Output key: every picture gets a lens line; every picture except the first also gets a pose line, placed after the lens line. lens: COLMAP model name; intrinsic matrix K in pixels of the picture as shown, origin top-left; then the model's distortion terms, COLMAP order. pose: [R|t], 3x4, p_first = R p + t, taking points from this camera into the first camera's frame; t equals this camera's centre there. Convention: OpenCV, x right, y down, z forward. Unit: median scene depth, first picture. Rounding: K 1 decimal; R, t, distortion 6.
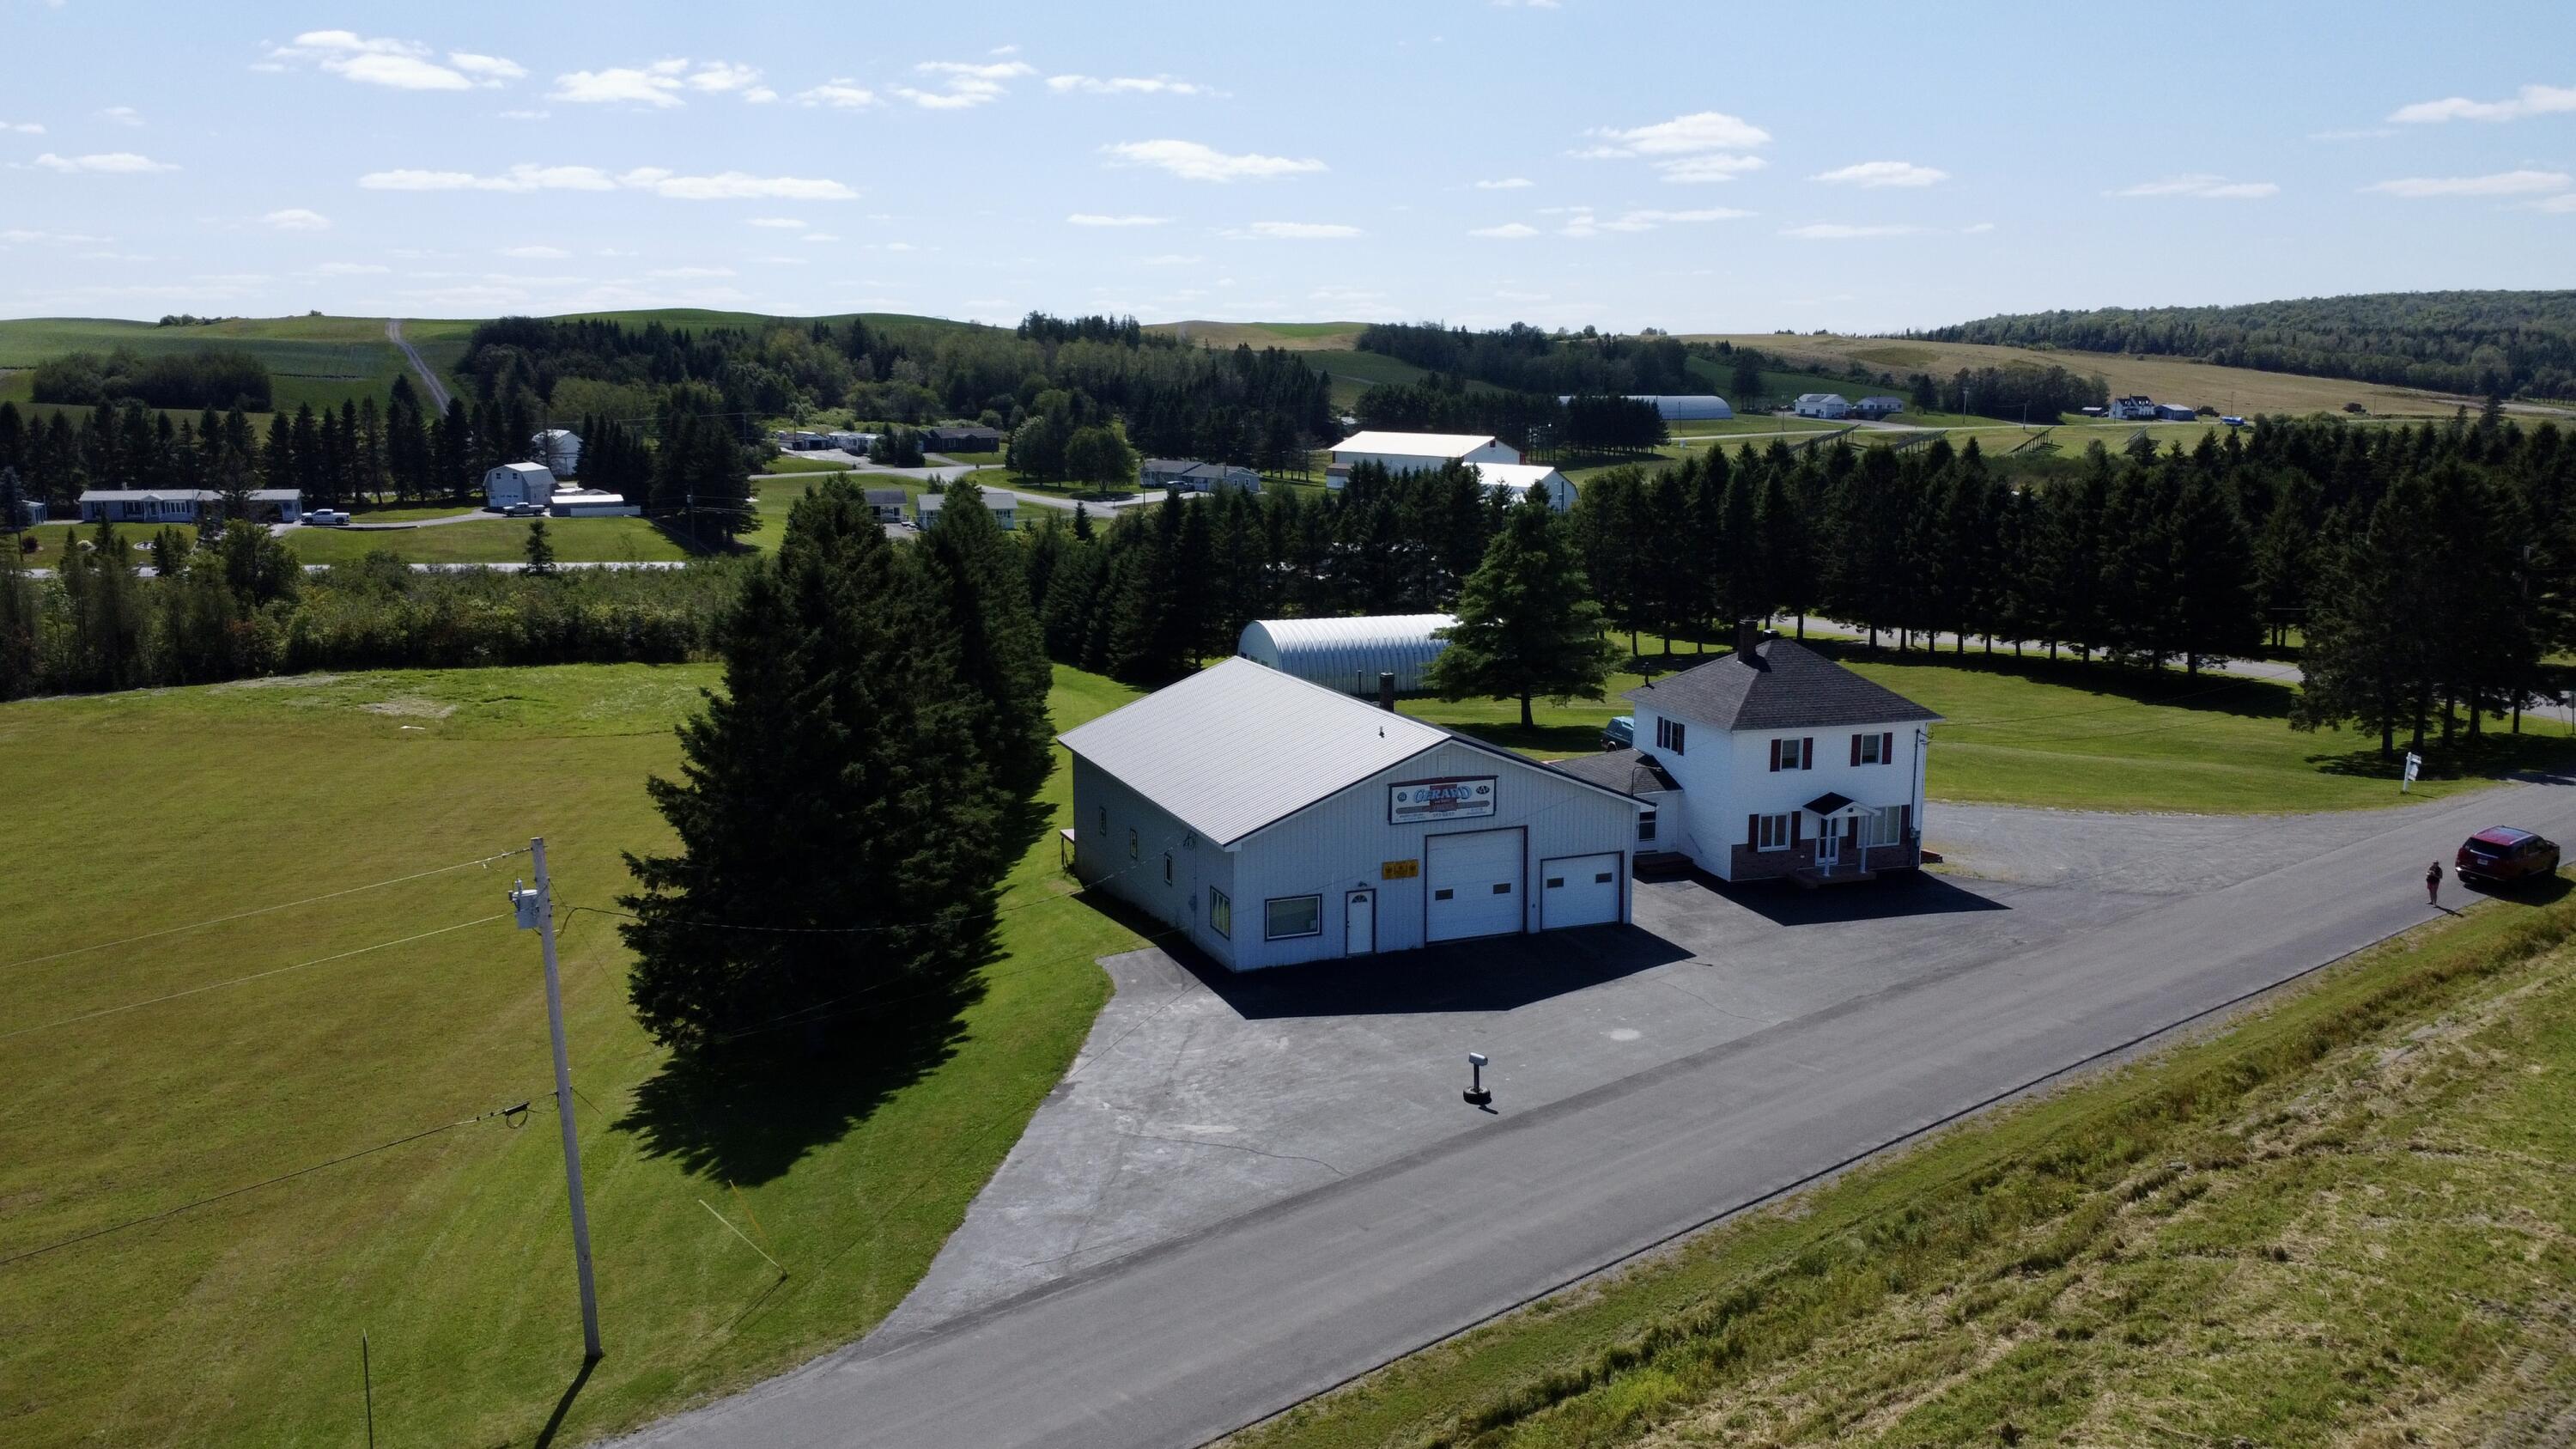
lens RADIAL K [[1916.4, 0, 1288.0], [0, 1916.4, 724.5], [0, 0, 1]] dist [0.008606, -0.002528]
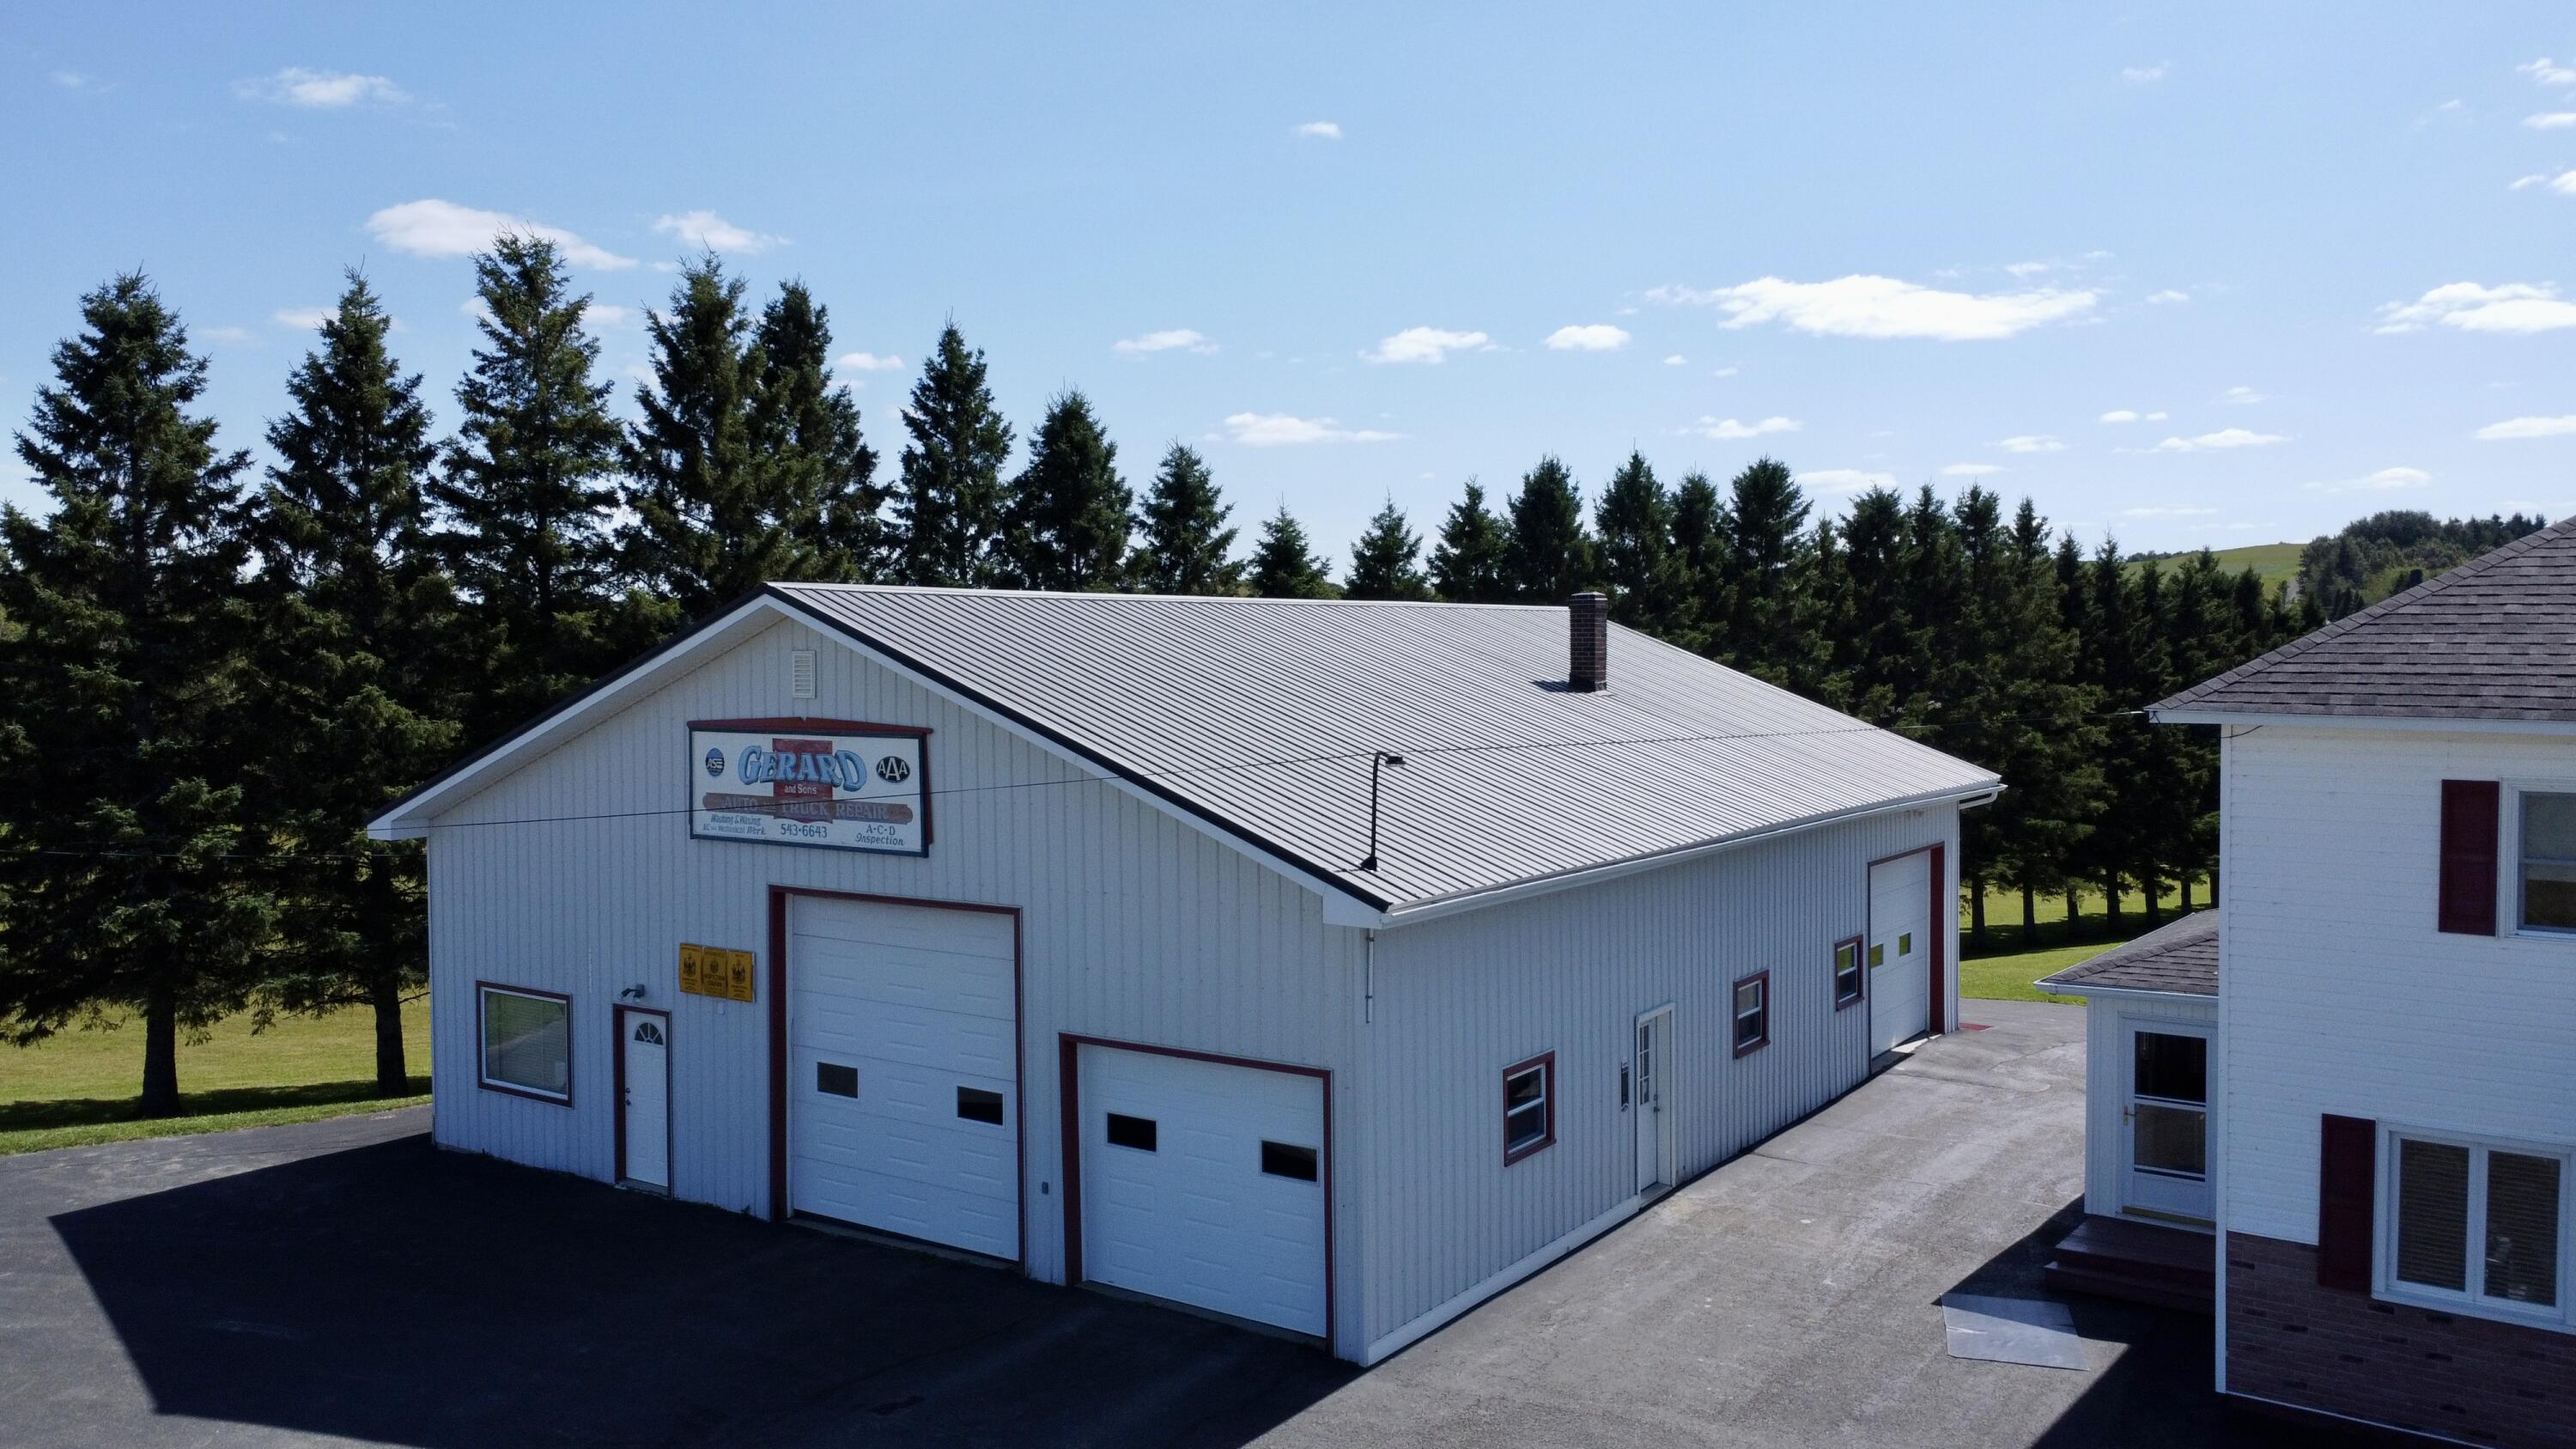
lens RADIAL K [[1928.7, 0, 1288.0], [0, 1928.7, 724.5], [0, 0, 1]] dist [0.011745, -0.005209]
pose [[0.557035, 0.030681, -0.829922, 0.393864], [-0.137377, 0.988955, -0.055646, 0.034518], [0.819048, 0.145008, 0.555097, 0.847783]]
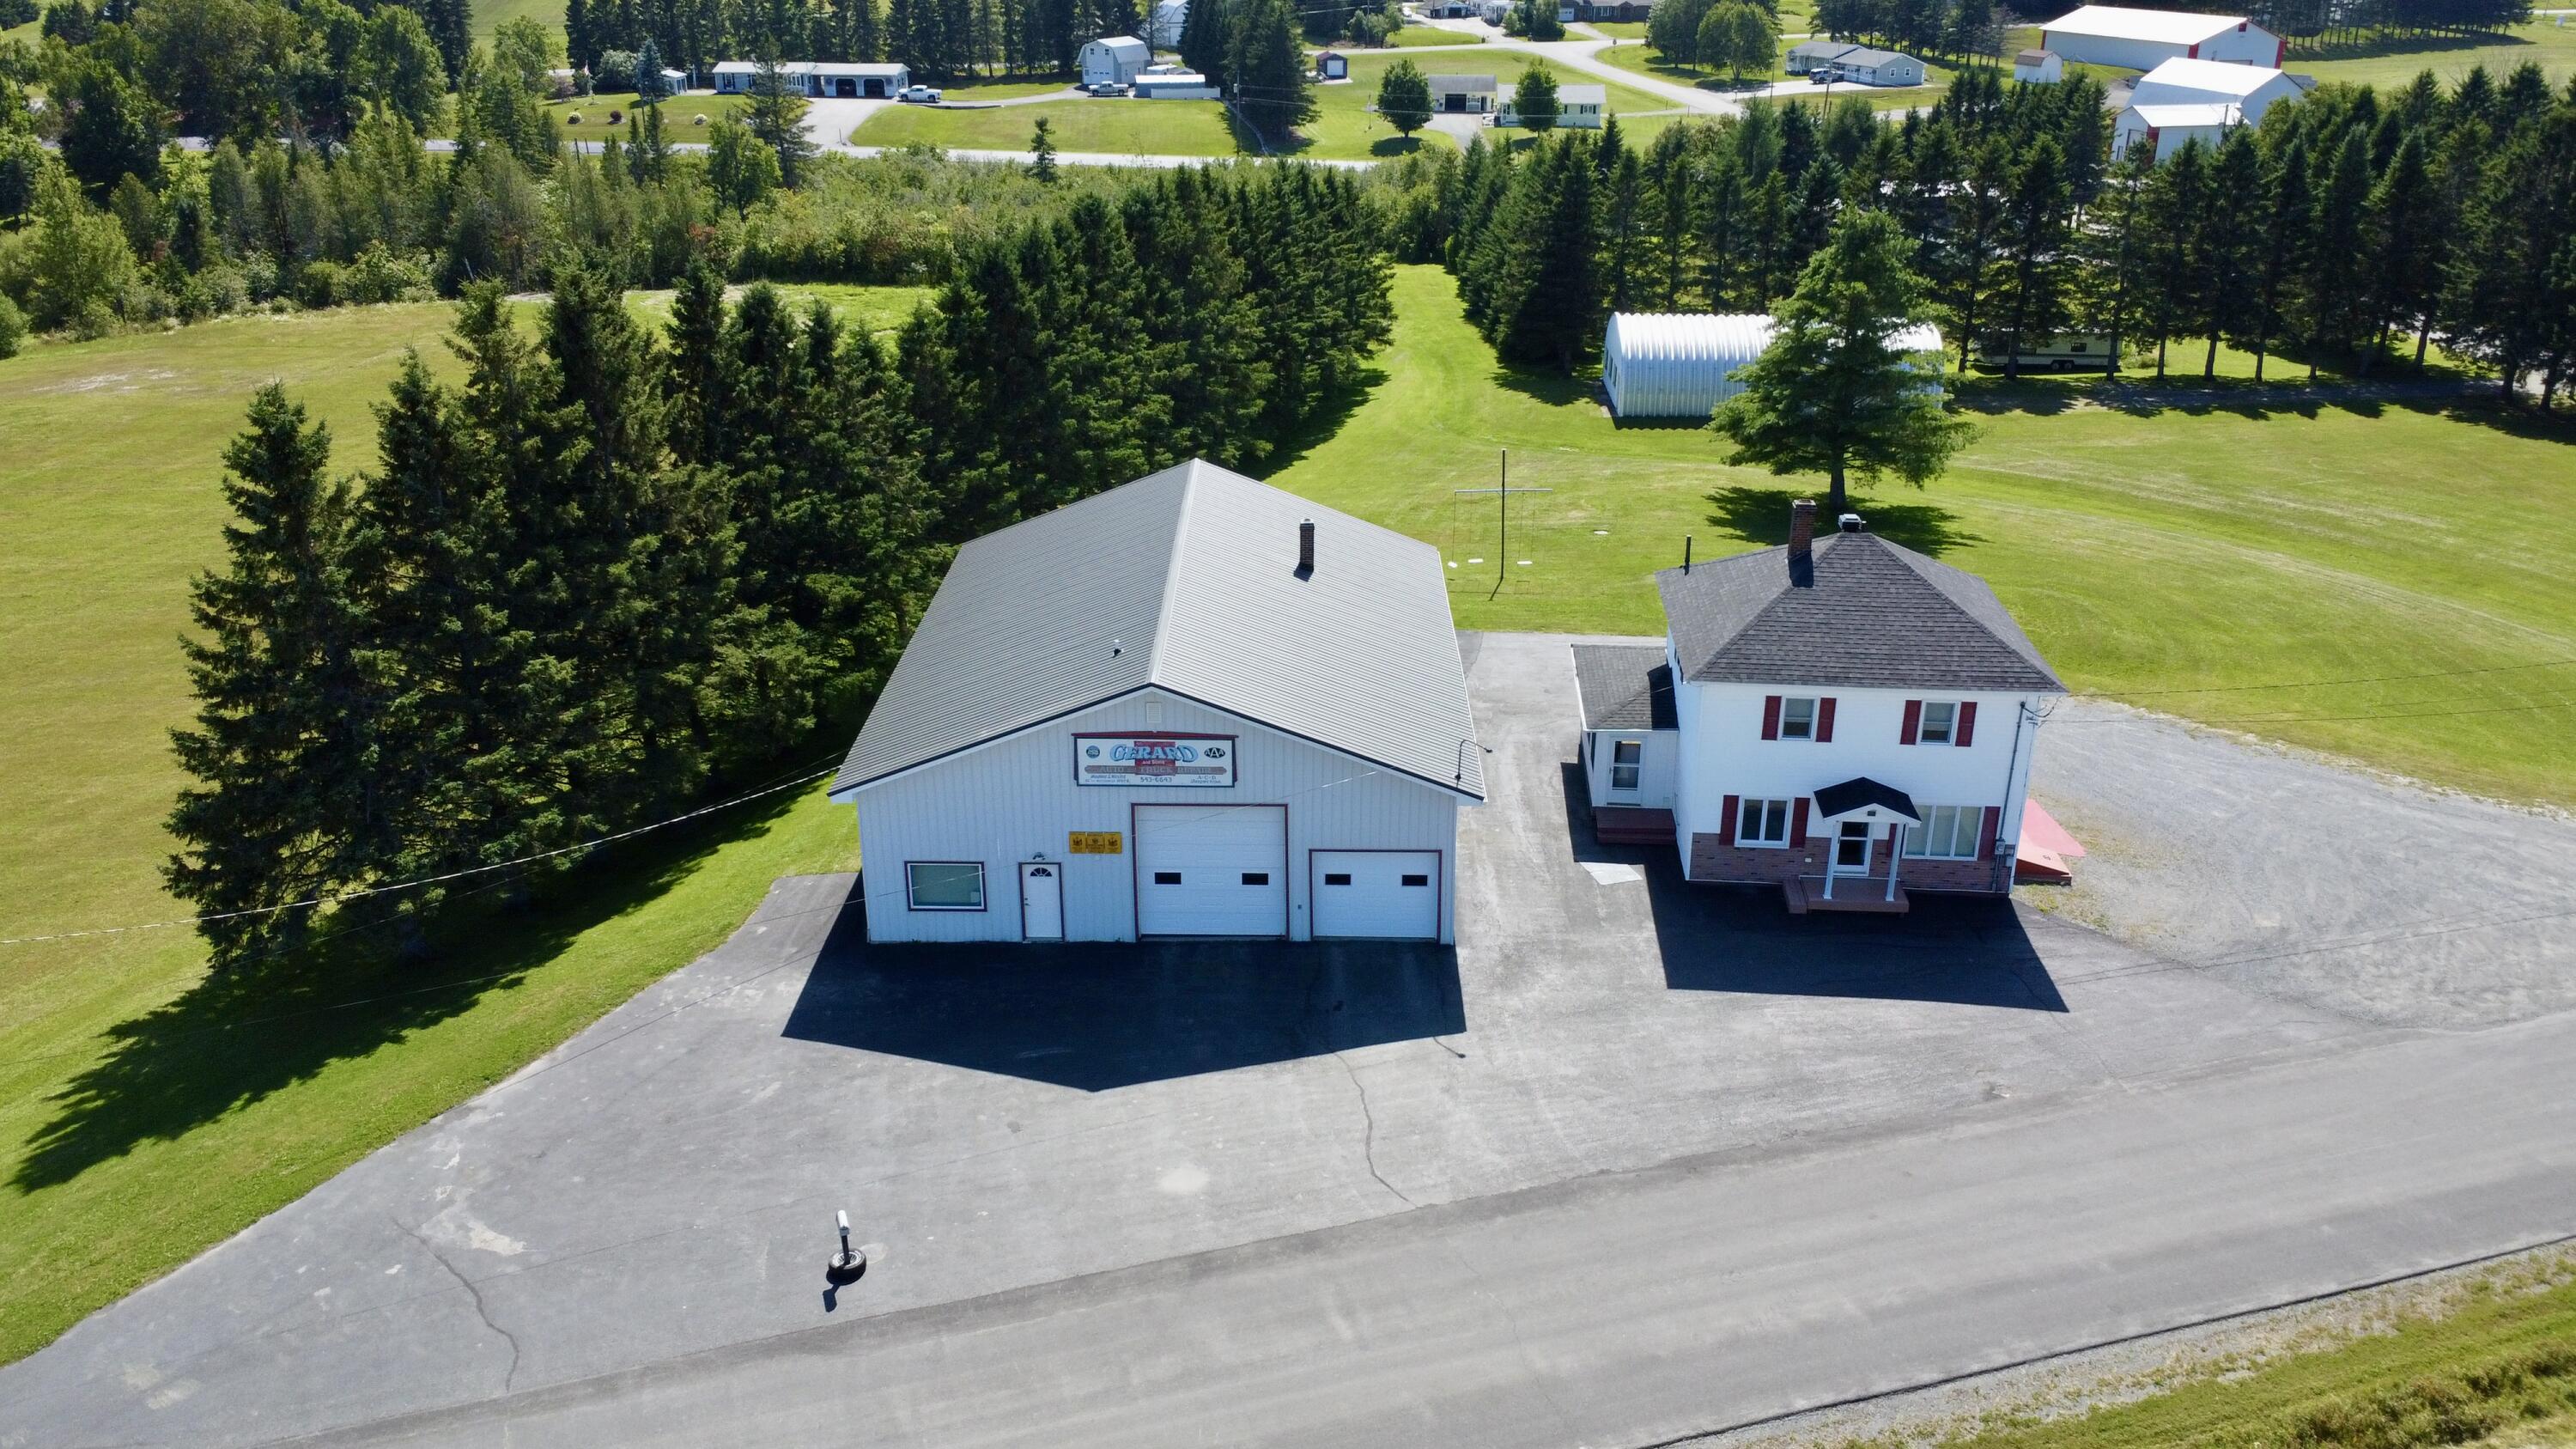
lens RADIAL K [[1916.4, 0, 1288.0], [0, 1916.4, 724.5], [0, 0, 1]] dist [0.008606, -0.002528]
pose [[0.923619, 0.148292, -0.353464, 0.369993], [-0.065973, 0.969872, 0.234511, -0.143324], [0.377591, -0.193280, 0.905576, 0.346613]]
